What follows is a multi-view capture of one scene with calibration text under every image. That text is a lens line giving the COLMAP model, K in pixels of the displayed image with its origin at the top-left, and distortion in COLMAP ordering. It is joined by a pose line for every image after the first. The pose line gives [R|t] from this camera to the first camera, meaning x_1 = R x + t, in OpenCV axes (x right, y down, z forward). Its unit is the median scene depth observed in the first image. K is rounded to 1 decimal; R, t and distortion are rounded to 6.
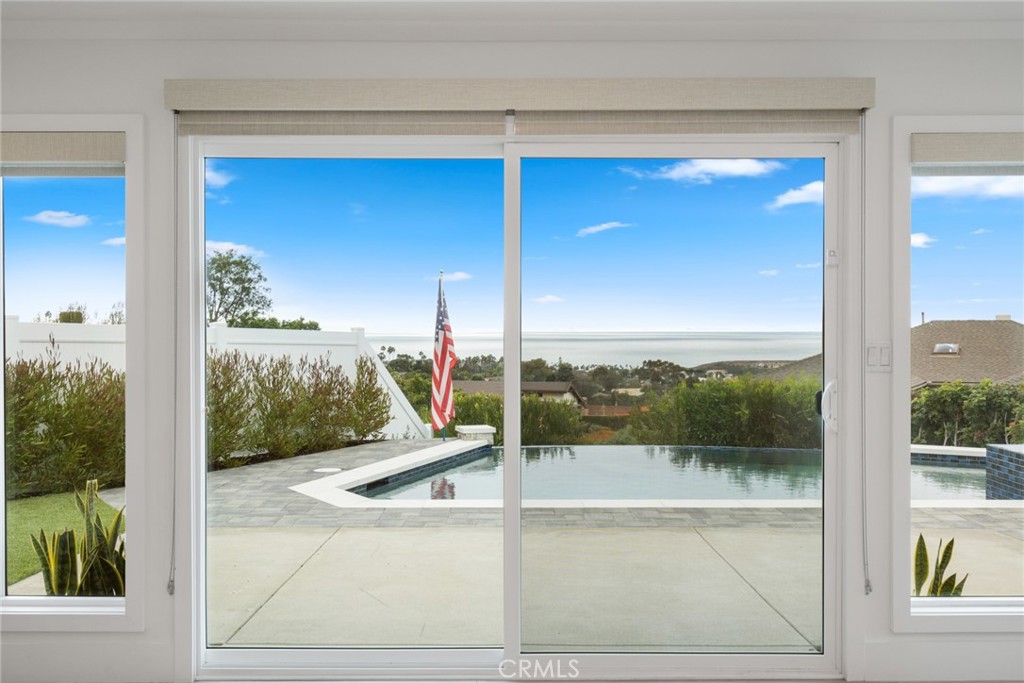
lens RADIAL K [[1045.2, 0, 512.0], [0, 1045.2, 329.8], [0, 0, 1]] dist [0.007841, 0.009905]
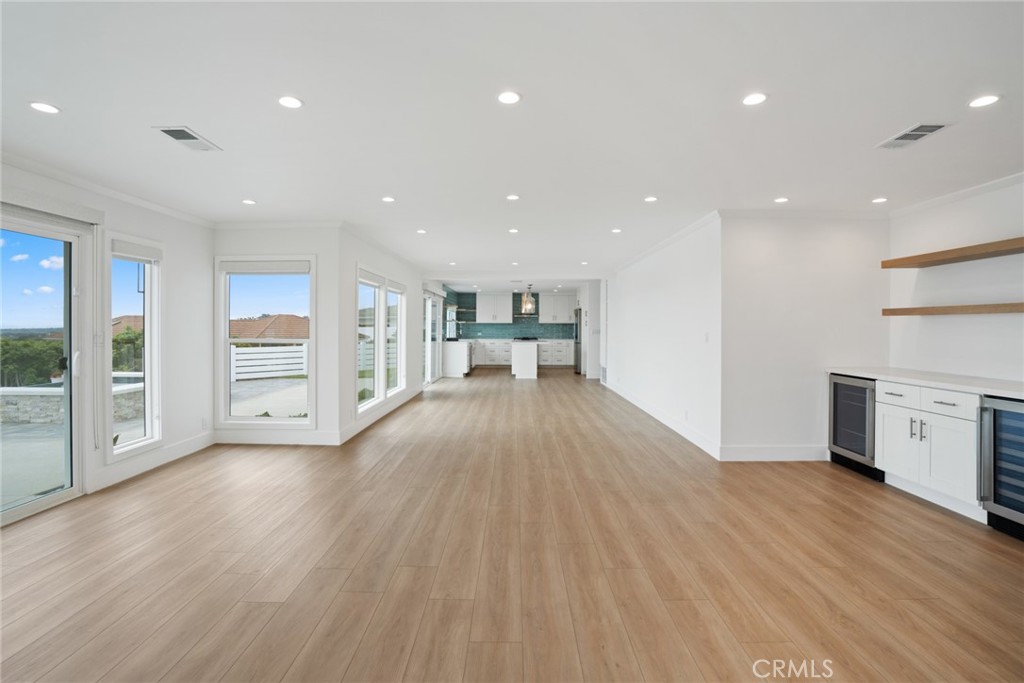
lens RADIAL K [[479.4, 0, 515.6], [0, 479.4, 329.8], [0, 0, 1]] dist [-0.018319, 0.001145]
pose [[0.013431, -0.008192, 0.999876, -0.593259], [0.004261, 0.999958, 0.008135, 0.001400], [-0.999901, 0.004151, 0.013465, 0.121789]]
